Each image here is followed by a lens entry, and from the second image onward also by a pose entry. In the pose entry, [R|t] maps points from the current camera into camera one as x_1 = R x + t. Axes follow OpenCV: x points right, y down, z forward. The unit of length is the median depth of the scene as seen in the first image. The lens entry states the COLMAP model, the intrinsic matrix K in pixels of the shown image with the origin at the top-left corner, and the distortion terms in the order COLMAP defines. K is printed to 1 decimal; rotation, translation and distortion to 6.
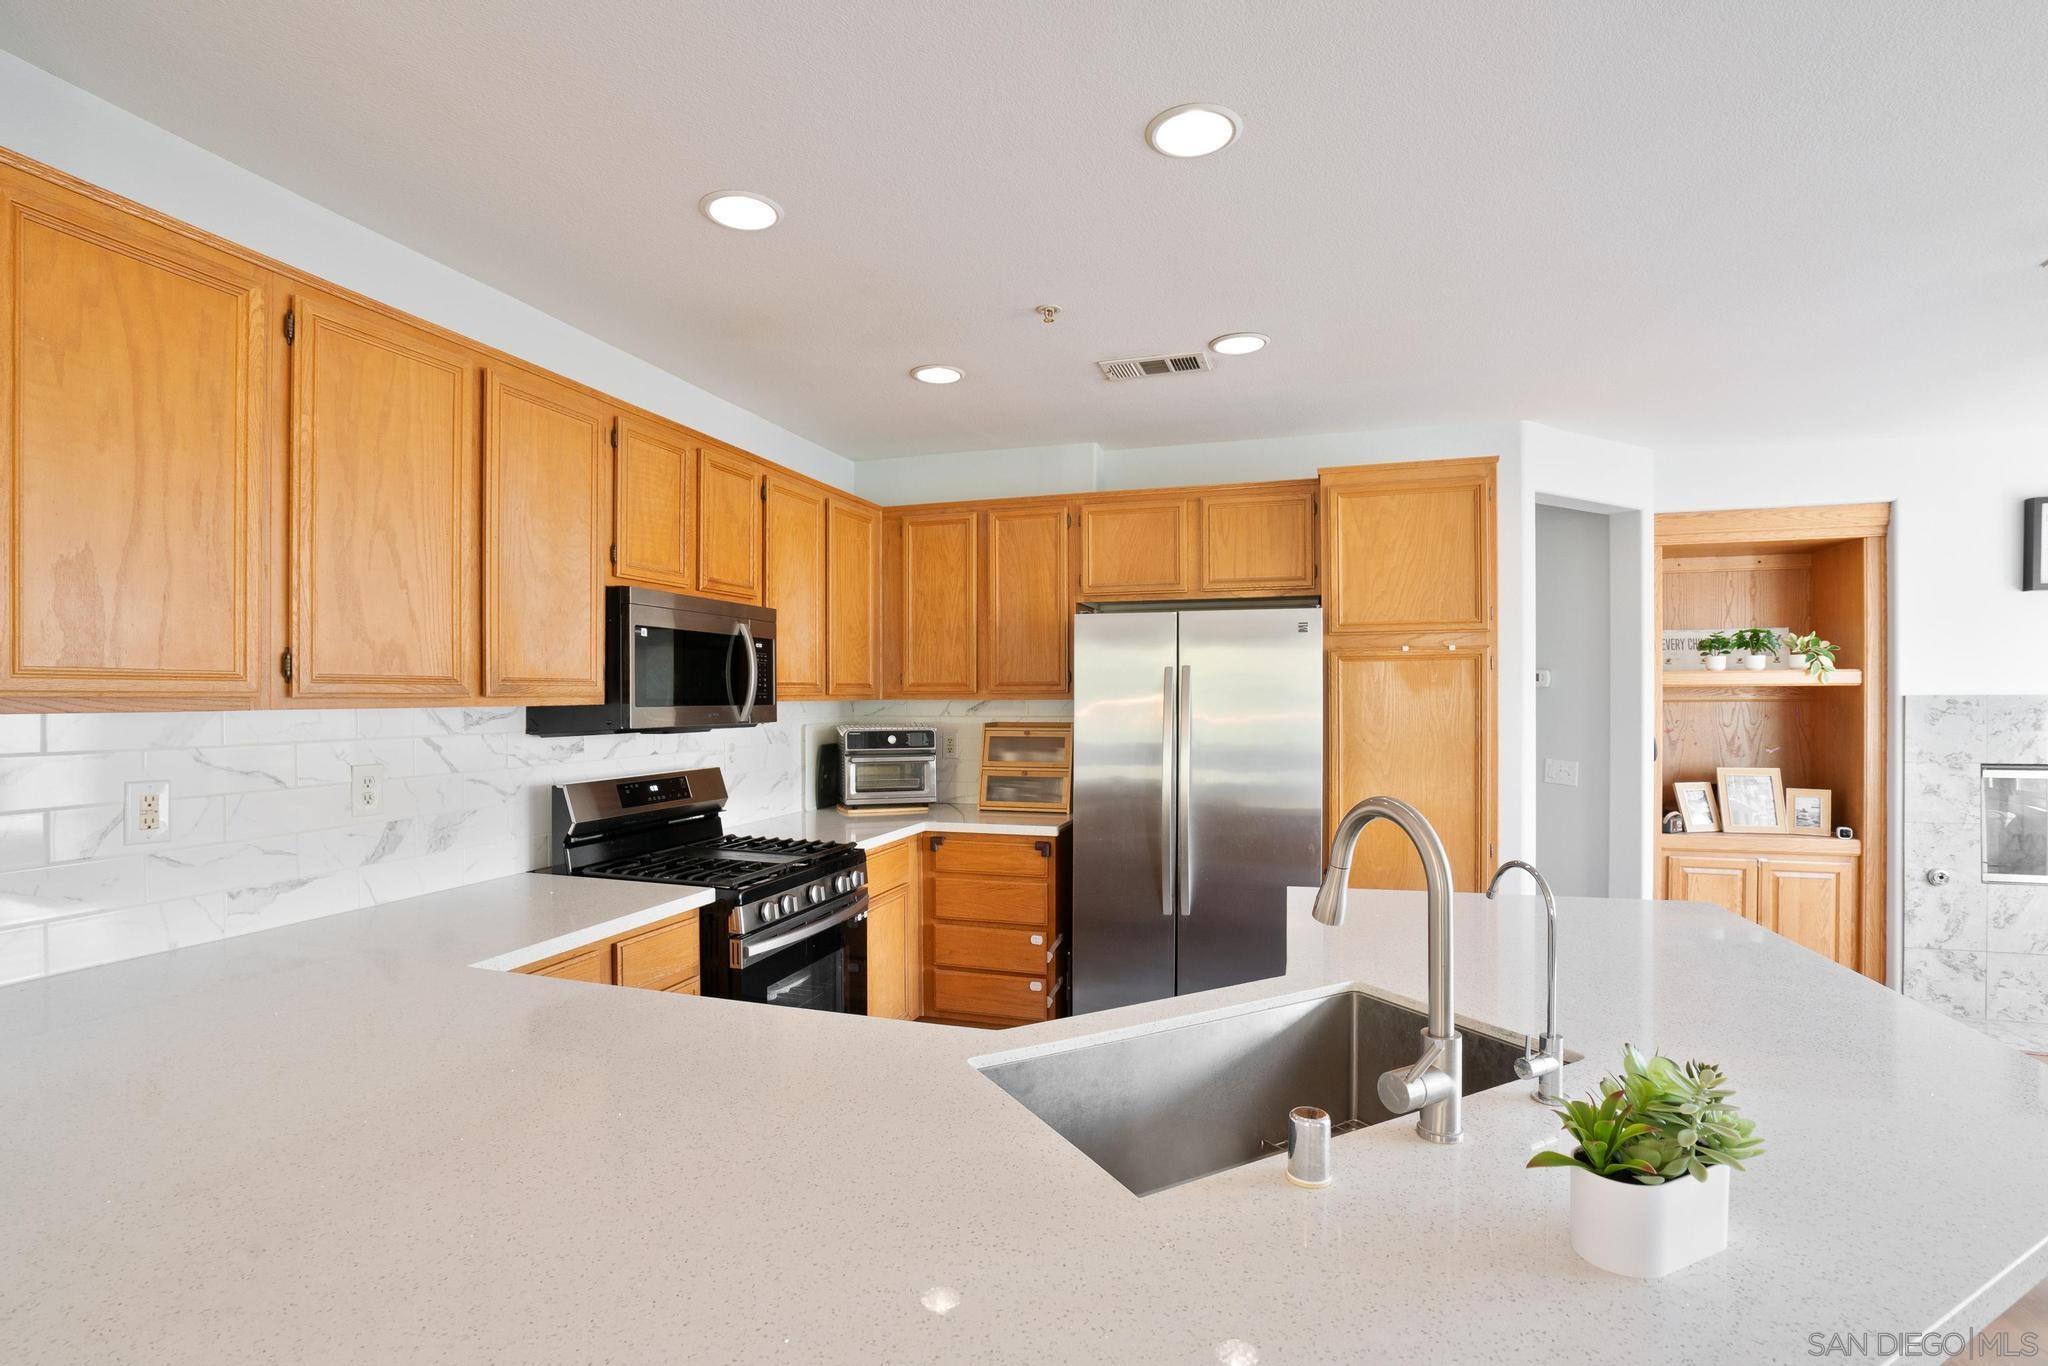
lens RADIAL K [[973.3, 0, 1021.8], [0, 973.3, 706.1], [0, 0, 1]] dist [-0.042448, 0.020238]
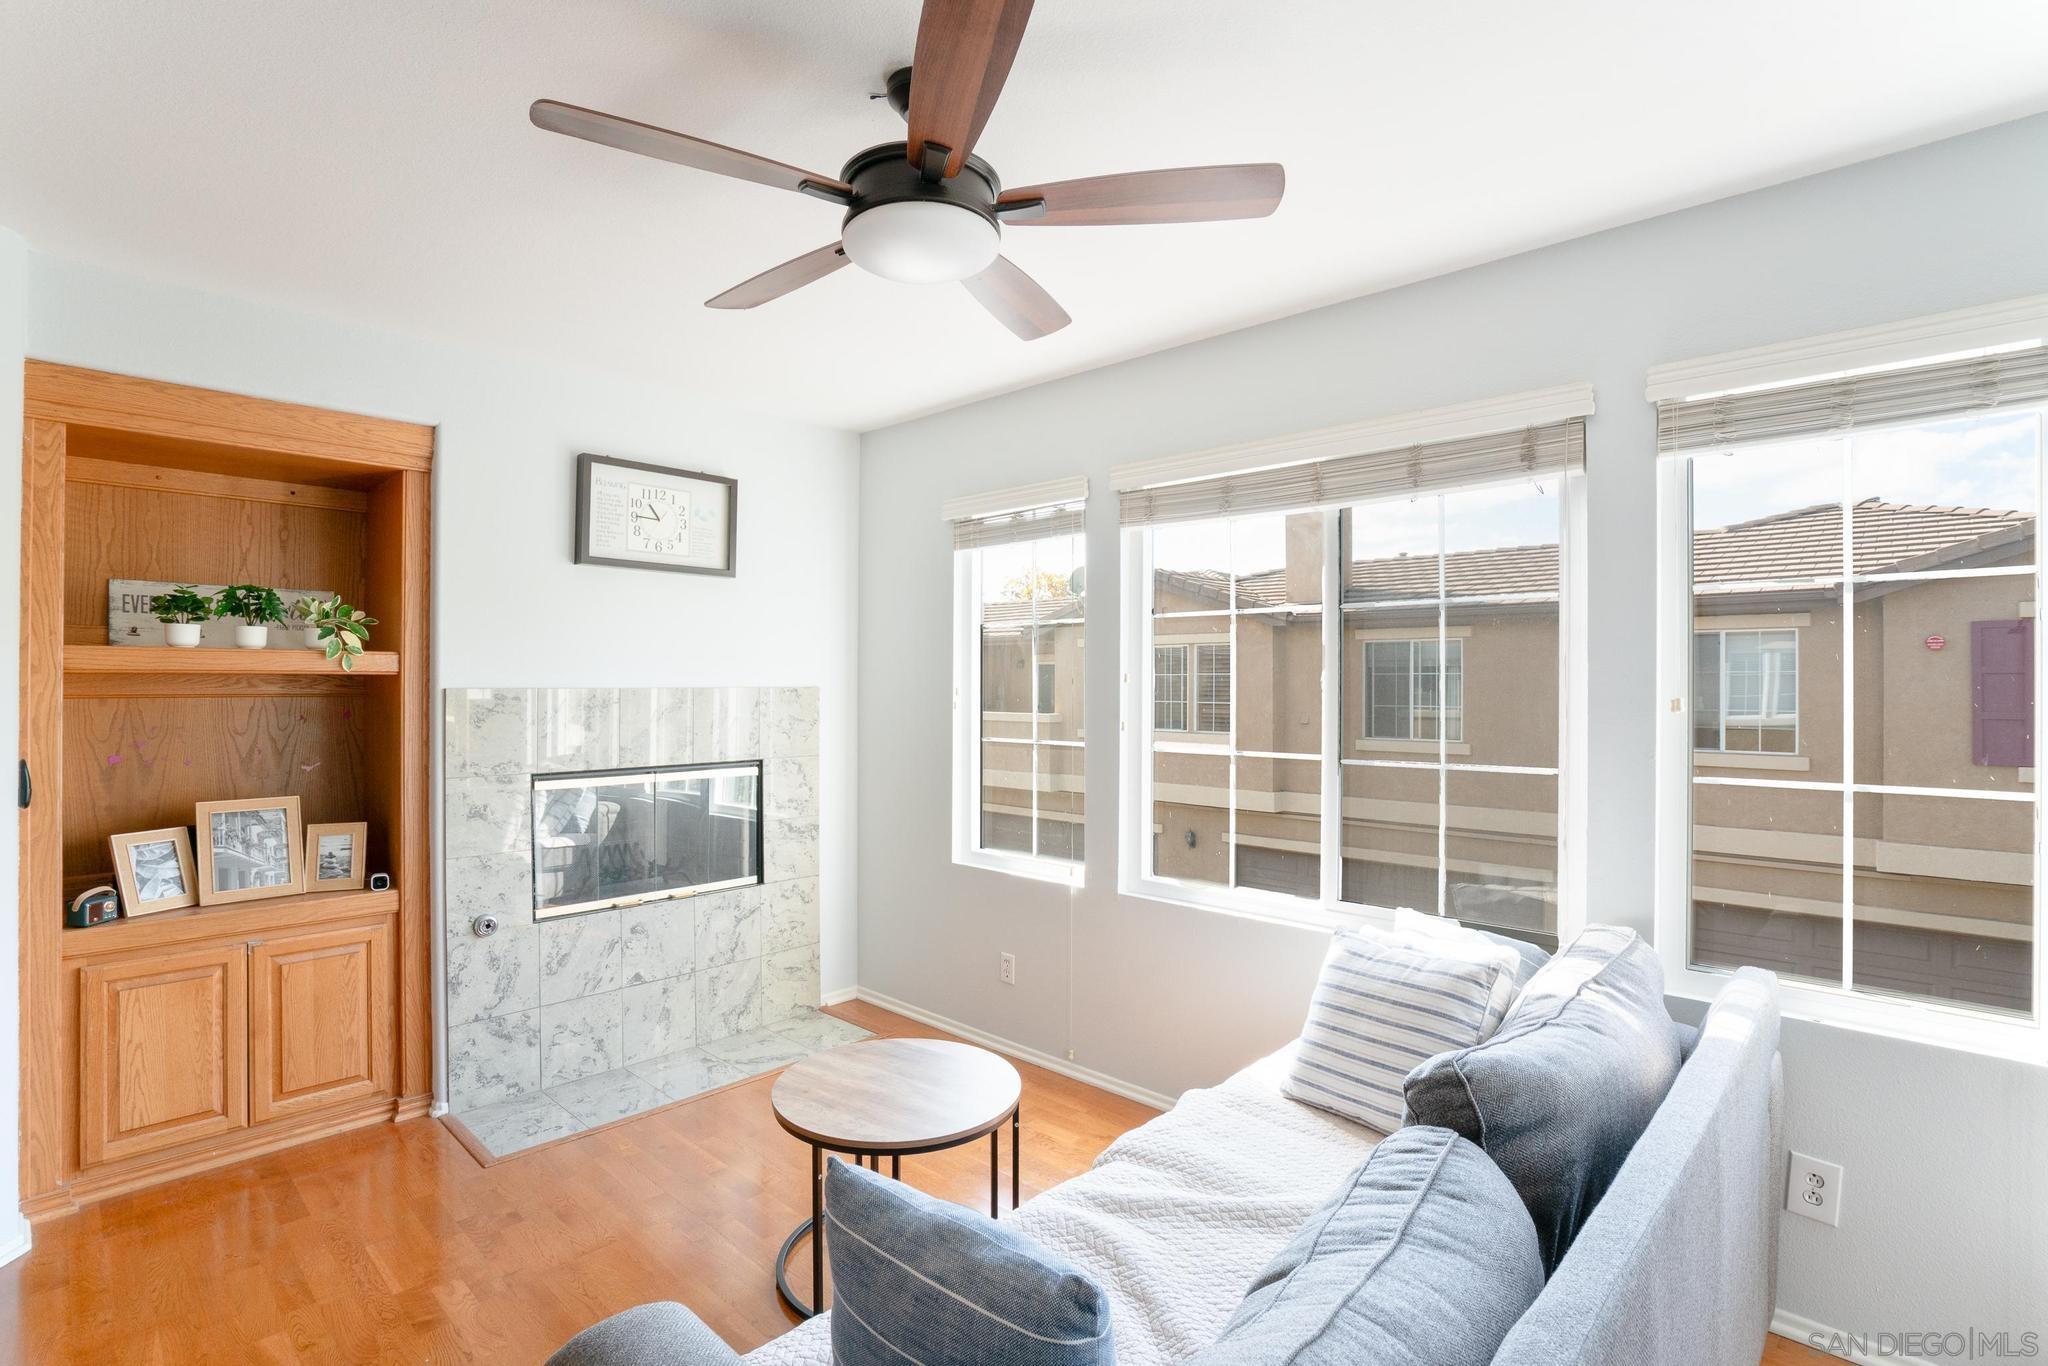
lens RADIAL K [[968.9, 0, 1024.0], [0, 968.9, 683.0], [0, 0, 1]] dist [-0.022226, 0.001084]
pose [[0.449574, 0.006144, 0.893222, 0.469113], [0.005990, 0.999933, -0.009893, -0.005516], [-0.893223, 0.009798, 0.449507, 0.265413]]
